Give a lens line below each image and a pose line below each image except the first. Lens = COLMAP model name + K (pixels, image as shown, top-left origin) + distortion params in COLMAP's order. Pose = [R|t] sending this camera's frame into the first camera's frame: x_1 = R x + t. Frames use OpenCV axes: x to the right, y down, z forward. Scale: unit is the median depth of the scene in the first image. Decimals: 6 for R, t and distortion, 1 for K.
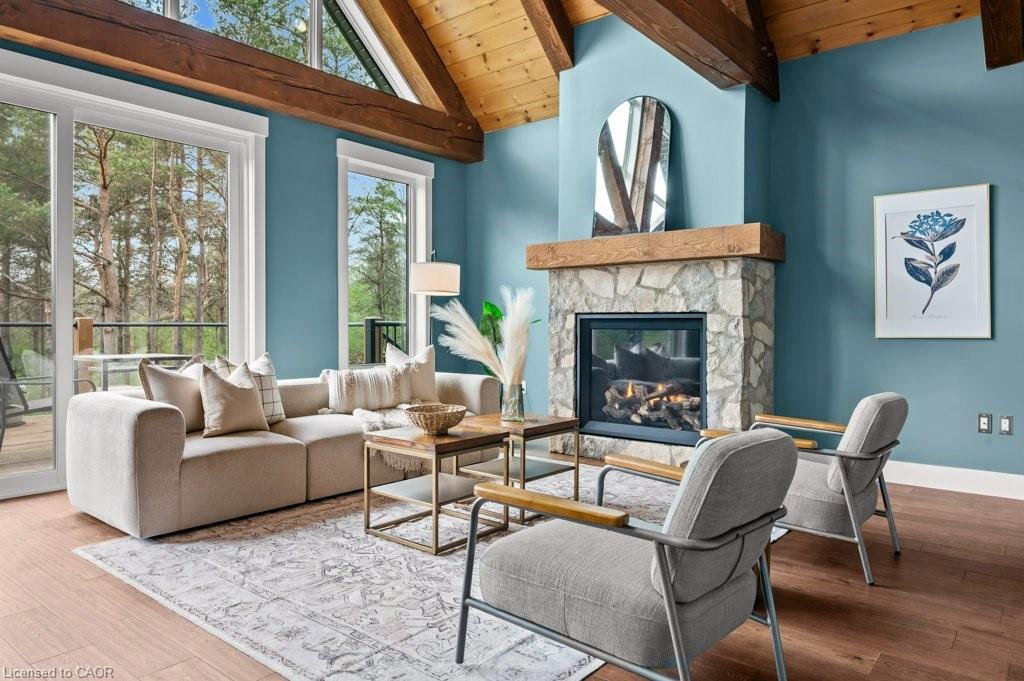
lens RADIAL K [[676.9, 0, 490.0], [0, 676.9, 319.9], [0, 0, 1]] dist [0.000674, -0.000437]
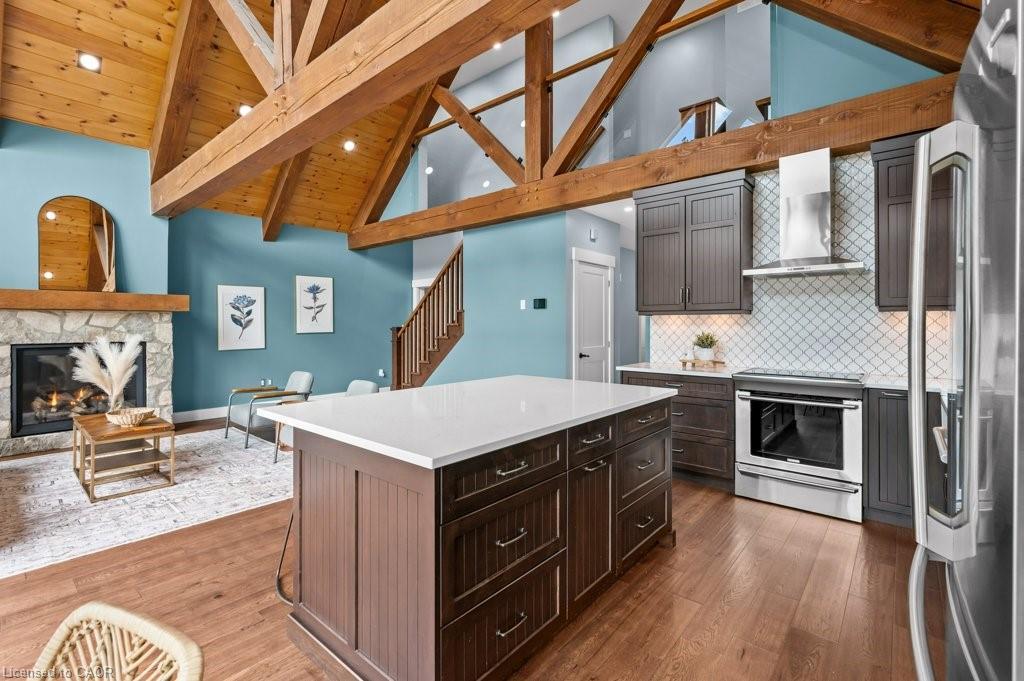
lens RADIAL K [[446.7, 0, 495.8], [0, 446.7, 322.4], [0, 0, 1]] dist [-0.003056, 0.000248]
pose [[0.071812, 0.004355, 0.997409, -0.784255], [0.001926, 0.999988, -0.004505, -0.056055], [-0.997416, 0.002244, 0.071802, 0.024831]]
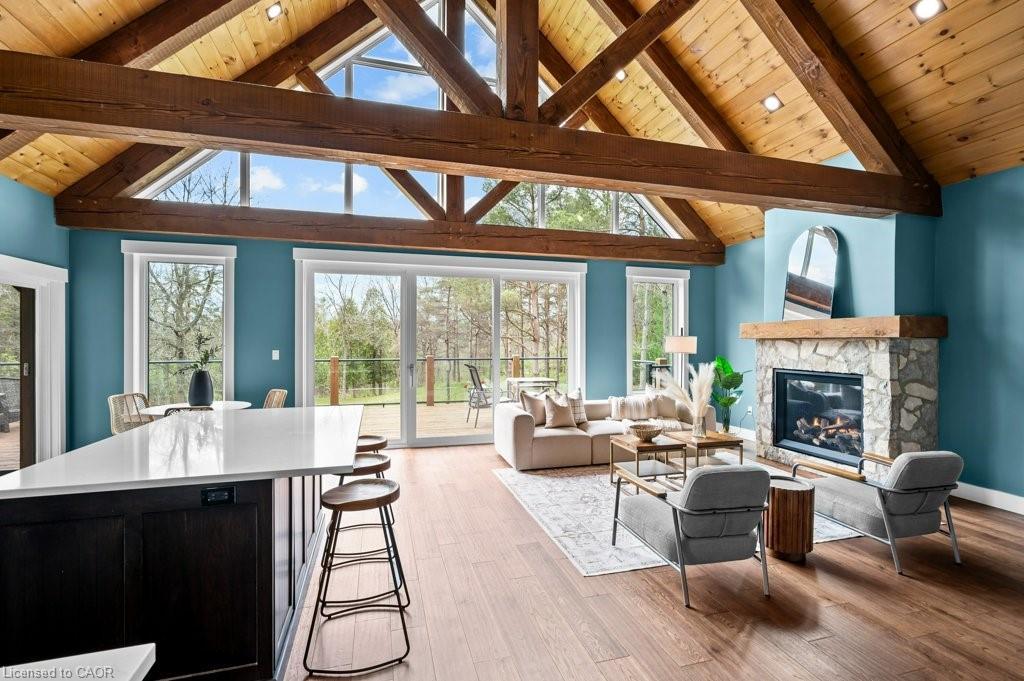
lens RADIAL K [[439.9, 0, 517.7], [0, 439.9, 338.2], [0, 0, 1]] dist [-0.000874, -0.000031]
pose [[0.843932, -0.000873, -0.536450, 0.207905], [-0.003489, 0.999969, -0.007116, -0.083448], [0.536439, 0.007877, 0.843902, -0.197420]]
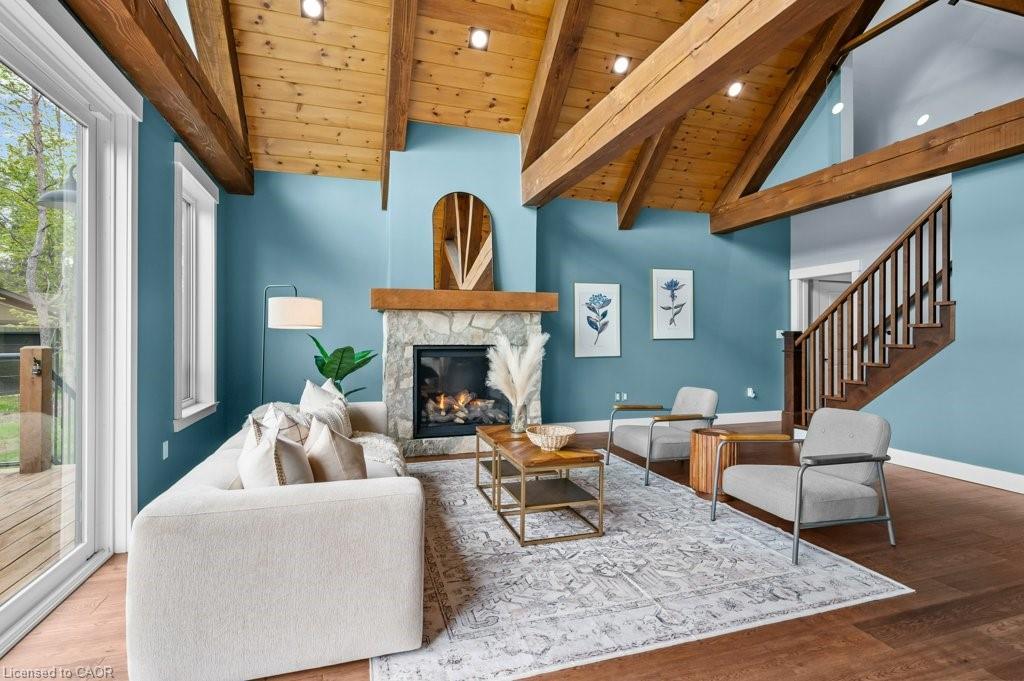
lens RADIAL K [[478.3, 0, 536.0], [0, 478.3, 332.2], [0, 0, 1]] dist [0.000086, -0.000064]
pose [[0.540594, 0.008035, 0.841245, -0.614763], [-0.002896, 0.999966, -0.007691, -0.034260], [-0.841278, 0.001722, 0.540599, 0.378840]]
